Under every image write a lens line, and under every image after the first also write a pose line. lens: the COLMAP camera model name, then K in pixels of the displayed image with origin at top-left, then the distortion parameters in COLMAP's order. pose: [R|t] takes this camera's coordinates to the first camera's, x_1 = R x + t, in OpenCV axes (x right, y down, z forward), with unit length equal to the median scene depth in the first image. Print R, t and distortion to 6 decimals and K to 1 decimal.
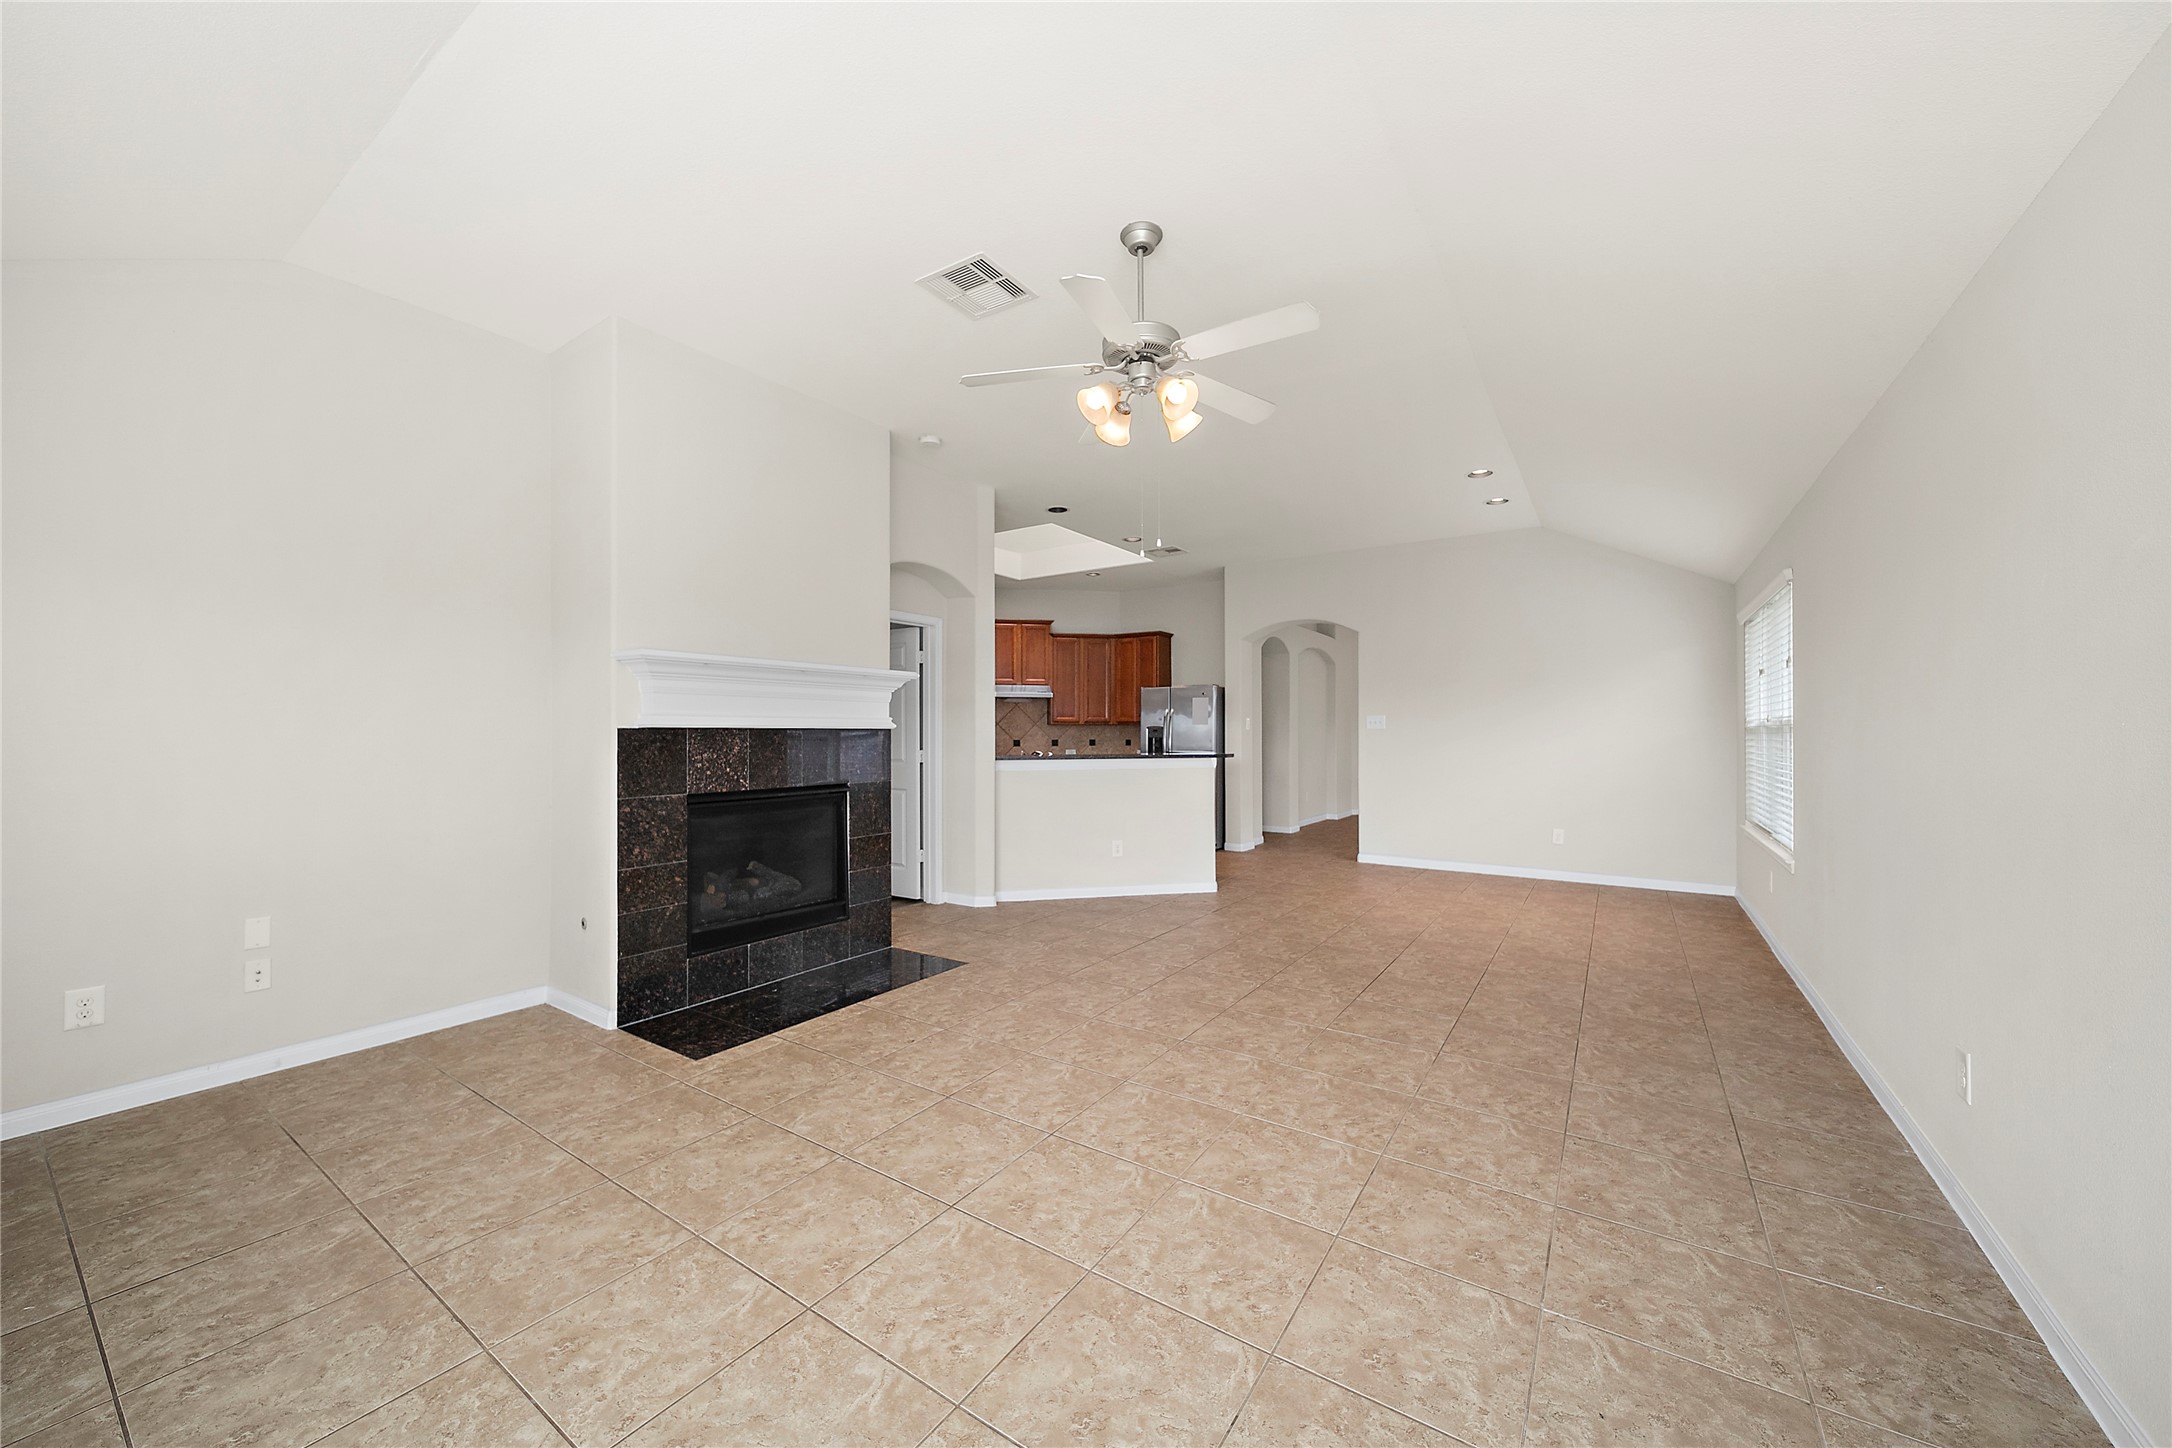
lens RADIAL K [[779.5, 0, 1103.2], [0, 779.5, 835.4], [0, 0, 1]] dist [-0.000078, -0.001426]
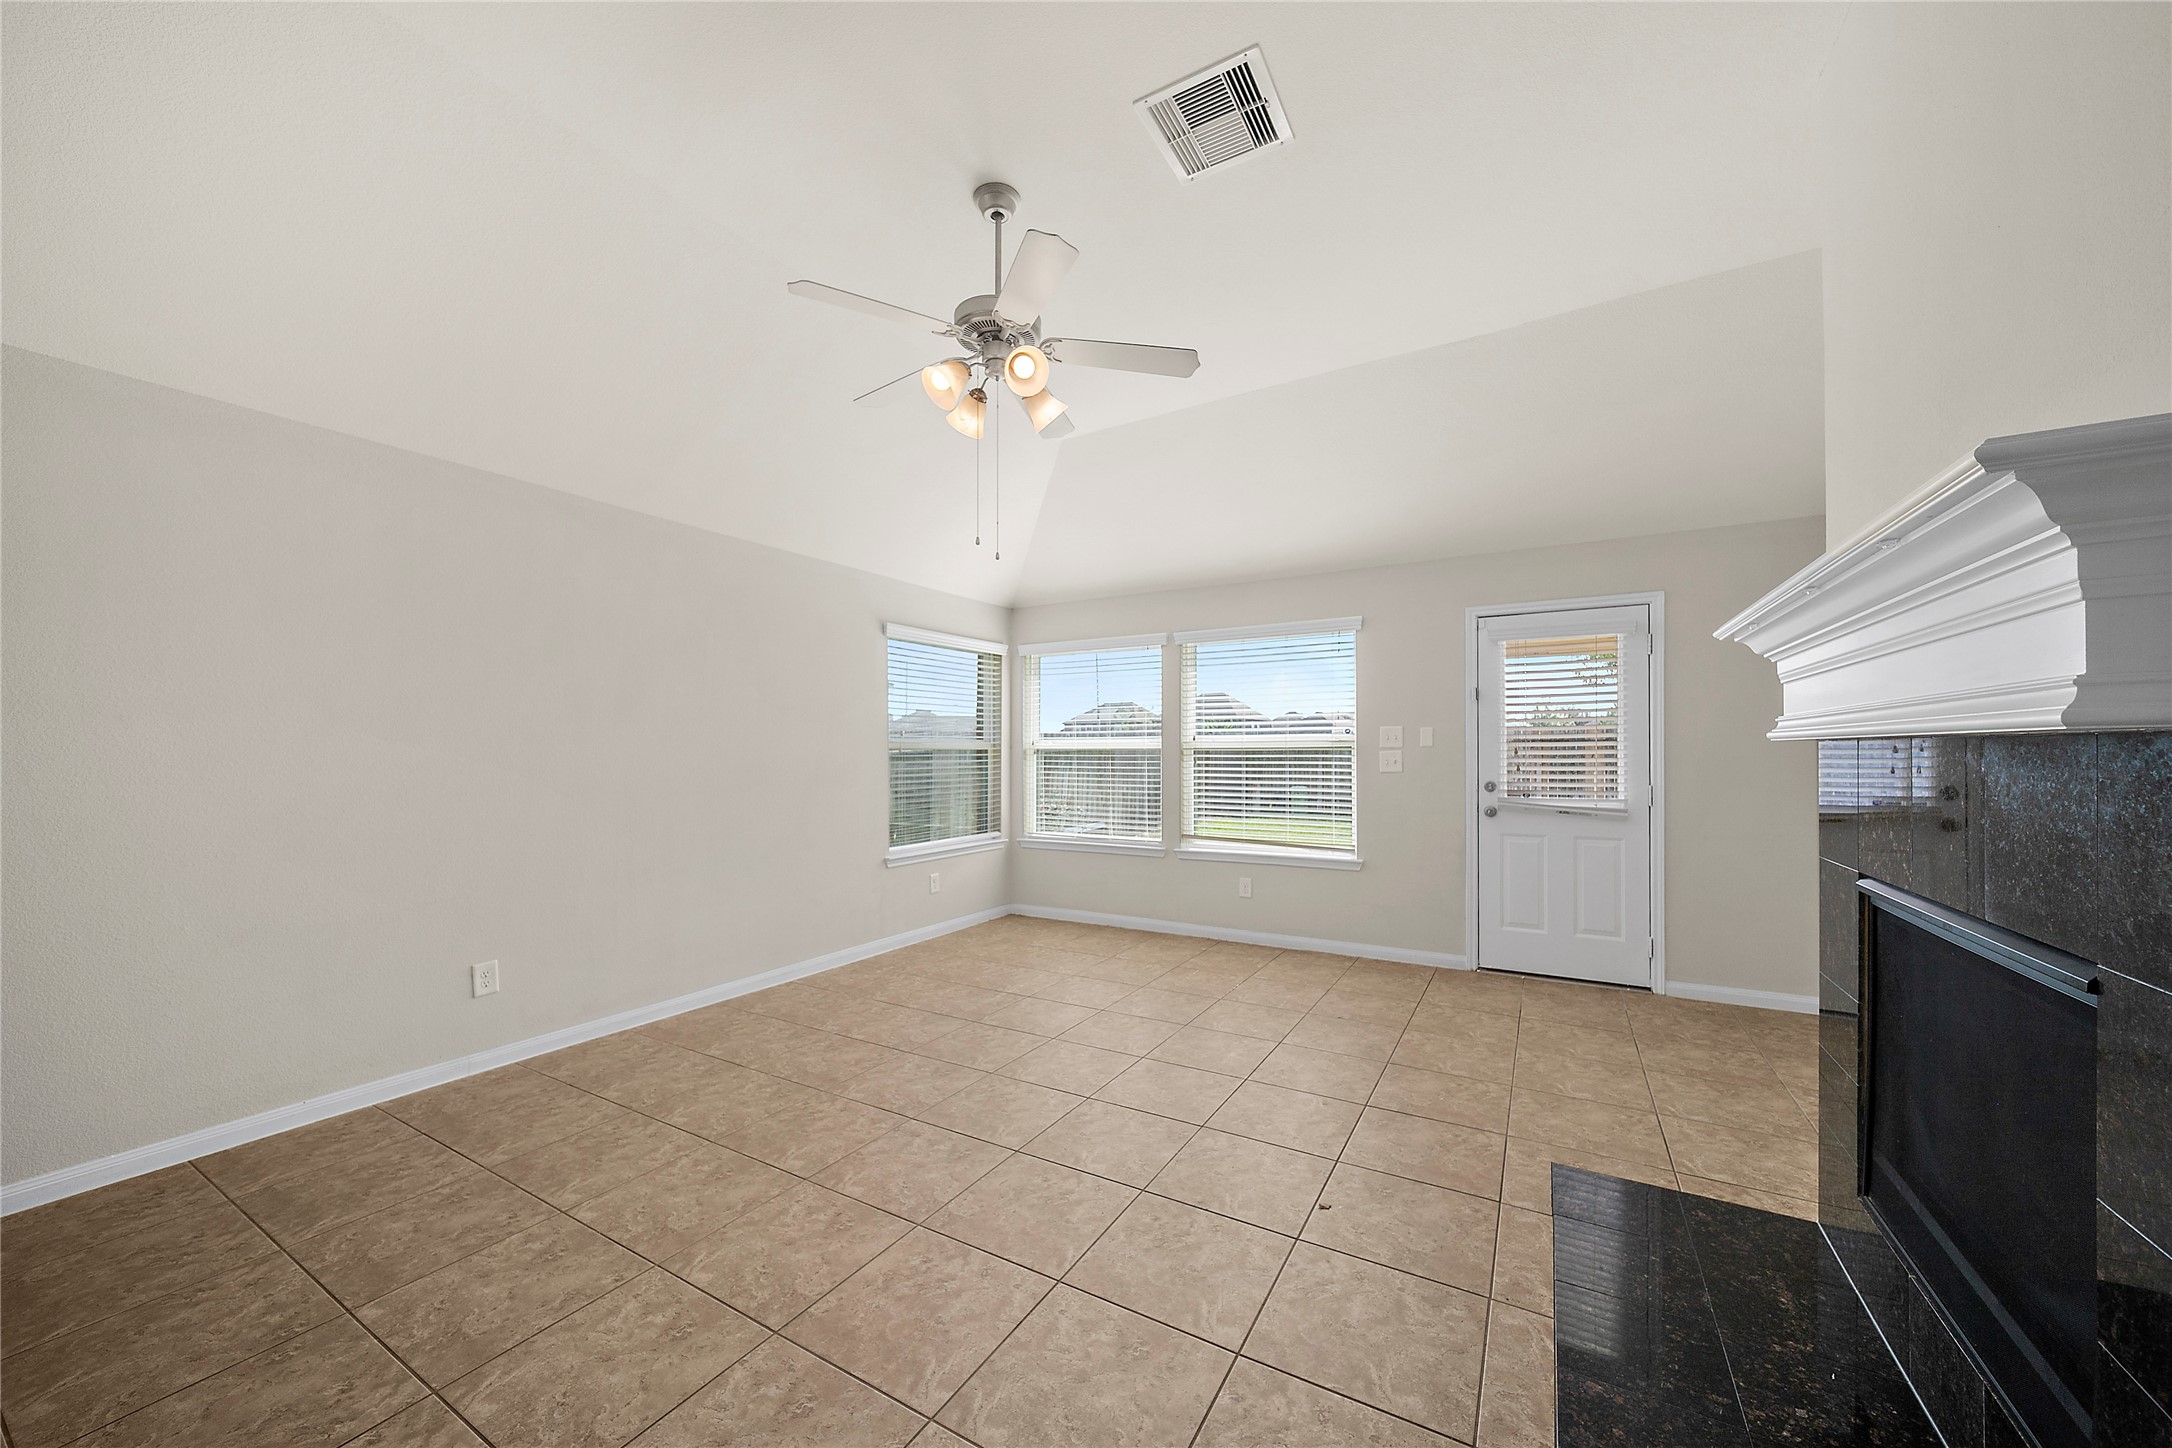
lens RADIAL K [[779.5, 0, 1106.6], [0, 779.5, 758.7], [0, 0, 1]] dist [-0.000078, -0.001426]
pose [[-0.997932, 0.004777, -0.064093, -0.016018], [-0.004211, 0.990230, 0.139379, -0.221496], [0.064133, 0.139361, -0.988163, 1.634598]]
